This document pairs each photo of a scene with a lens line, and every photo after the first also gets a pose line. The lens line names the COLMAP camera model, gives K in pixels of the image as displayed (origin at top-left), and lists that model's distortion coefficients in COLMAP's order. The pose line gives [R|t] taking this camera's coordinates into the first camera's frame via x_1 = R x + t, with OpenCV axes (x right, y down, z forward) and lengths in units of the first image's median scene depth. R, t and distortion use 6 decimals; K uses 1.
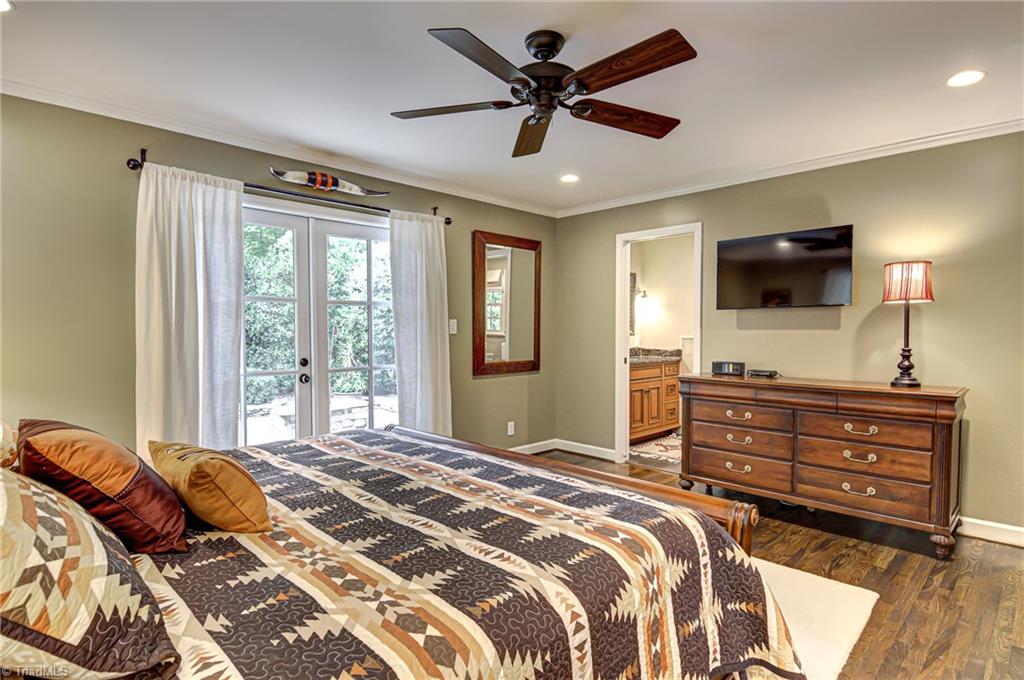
lens RADIAL K [[541.5, 0, 514.6], [0, 541.5, 337.7], [0, 0, 1]] dist [0.029726, -0.021687]
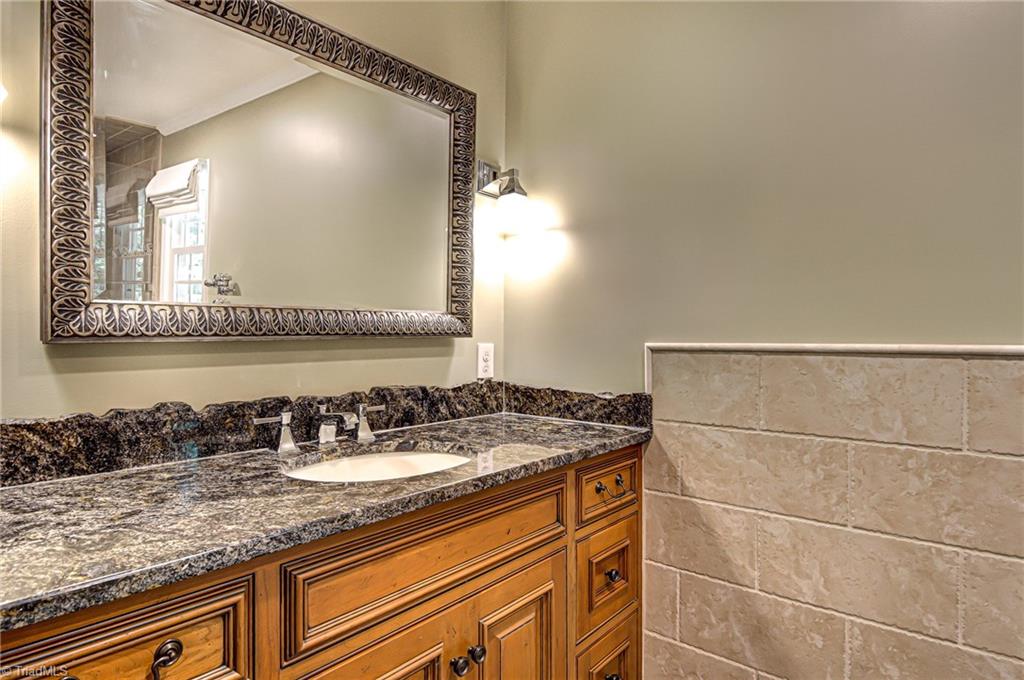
lens RADIAL K [[541.5, 0, 514.6], [0, 541.5, 337.7], [0, 0, 1]] dist [0.029726, -0.021687]
pose [[0.996598, -0.001365, 0.082403, 0.307879], [0.002441, 0.999913, -0.012963, -0.000852], [-0.082378, 0.013120, 0.996515, 1.033693]]
